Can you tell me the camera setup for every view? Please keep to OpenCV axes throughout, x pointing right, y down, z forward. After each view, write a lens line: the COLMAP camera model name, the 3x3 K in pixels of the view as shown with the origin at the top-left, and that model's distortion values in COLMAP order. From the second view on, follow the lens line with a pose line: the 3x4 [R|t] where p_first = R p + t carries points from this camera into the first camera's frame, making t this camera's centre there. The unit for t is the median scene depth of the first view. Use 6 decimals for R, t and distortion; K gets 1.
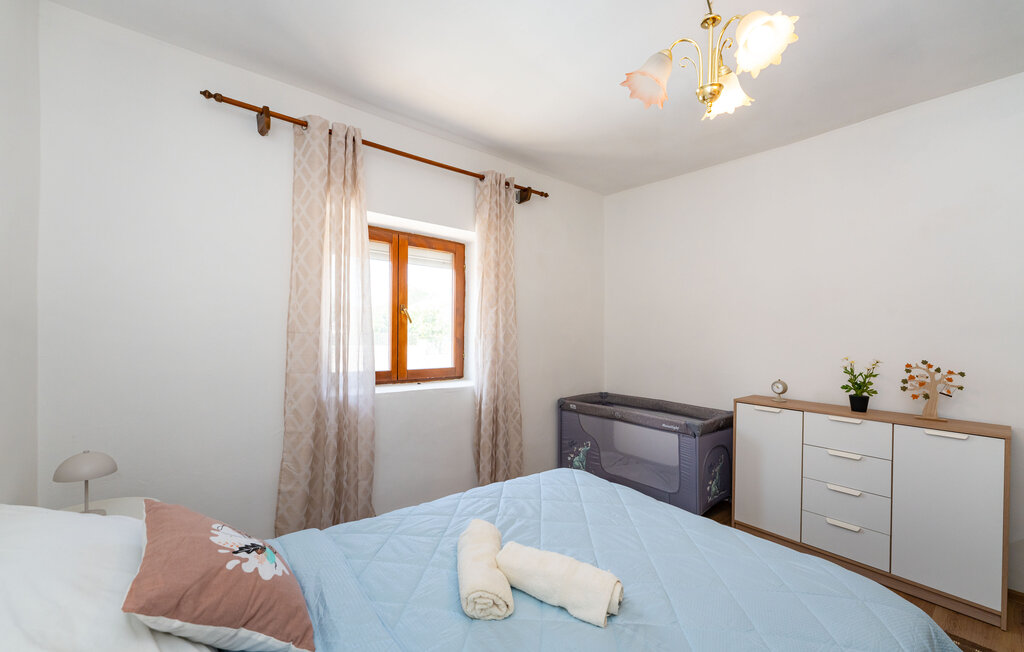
lens RADIAL K [[411.8, 0, 512.1], [0, 411.8, 334.0], [0, 0, 1]] dist [-0.002206, -0.000333]
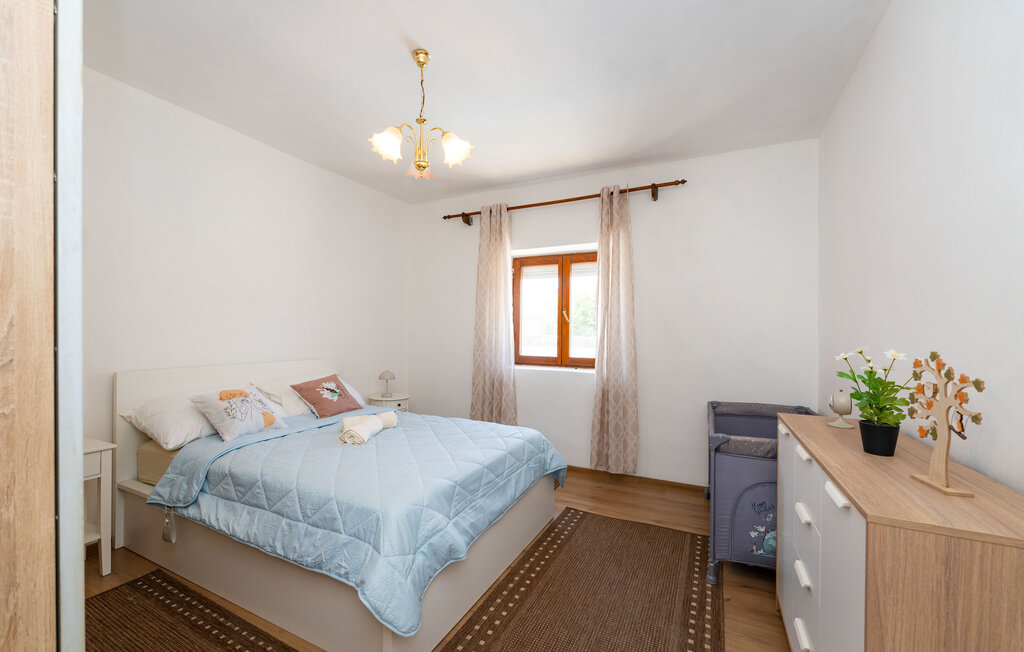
lens RADIAL K [[411.8, 0, 510.7], [0, 411.8, 330.6], [0, 0, 1]] dist [-0.002206, -0.000333]
pose [[0.424560, -0.023267, -0.905101, 0.886507], [-0.002874, 0.999630, -0.027045, 0.039100], [0.905395, 0.014084, 0.424336, 0.278046]]
